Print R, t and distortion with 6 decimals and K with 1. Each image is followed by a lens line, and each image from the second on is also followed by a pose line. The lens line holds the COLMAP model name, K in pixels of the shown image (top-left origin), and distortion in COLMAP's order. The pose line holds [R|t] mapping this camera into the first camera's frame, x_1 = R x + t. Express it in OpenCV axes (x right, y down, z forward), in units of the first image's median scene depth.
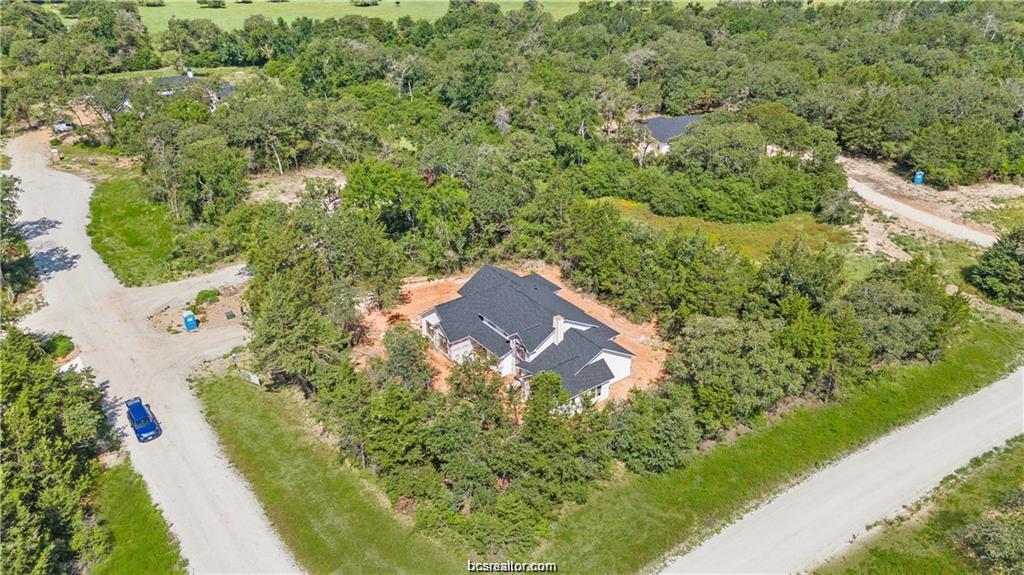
lens RADIAL K [[757.5, 0, 514.6], [0, 757.5, 288.0], [0, 0, 1]] dist [0.085215, -0.092325]
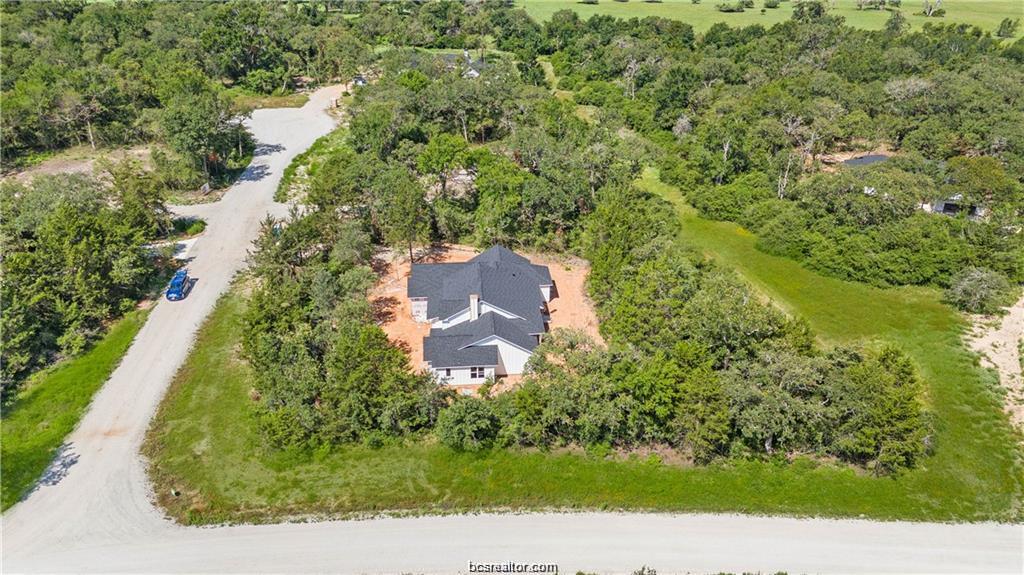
lens RADIAL K [[757.5, 0, 514.6], [0, 757.5, 288.0], [0, 0, 1]] dist [0.085215, -0.092325]
pose [[0.843601, 0.252101, -0.474112, 0.401323], [-0.254926, 0.965123, 0.059591, -0.033299], [0.472599, 0.070592, 0.878446, 0.062906]]
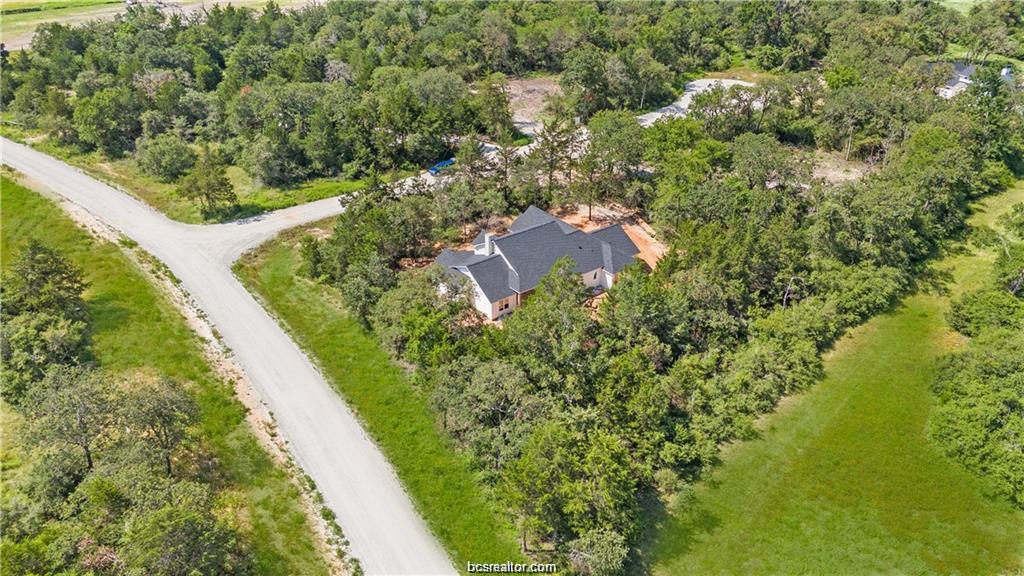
lens RADIAL K [[762.4, 0, 512.0], [0, 762.4, 288.0], [0, 0, 1]] dist [0.054700, -0.032239]
pose [[0.008596, 0.487230, -0.873231, 0.751425], [-0.475358, 0.770273, 0.425104, -0.276570], [0.879750, 0.411444, 0.238230, 0.518710]]
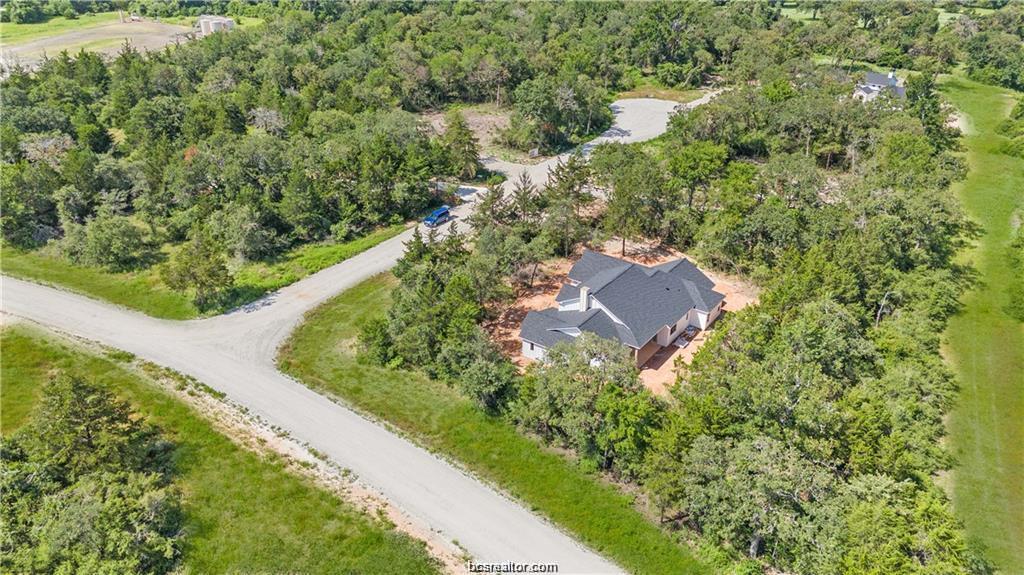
lens RADIAL K [[757.5, 0, 514.6], [0, 757.5, 288.0], [0, 0, 1]] dist [0.085215, -0.092325]
pose [[0.292389, 0.446814, -0.845497, 0.626044], [-0.455269, 0.842551, 0.287817, -0.150905], [0.840975, 0.300774, 0.449773, 0.282371]]
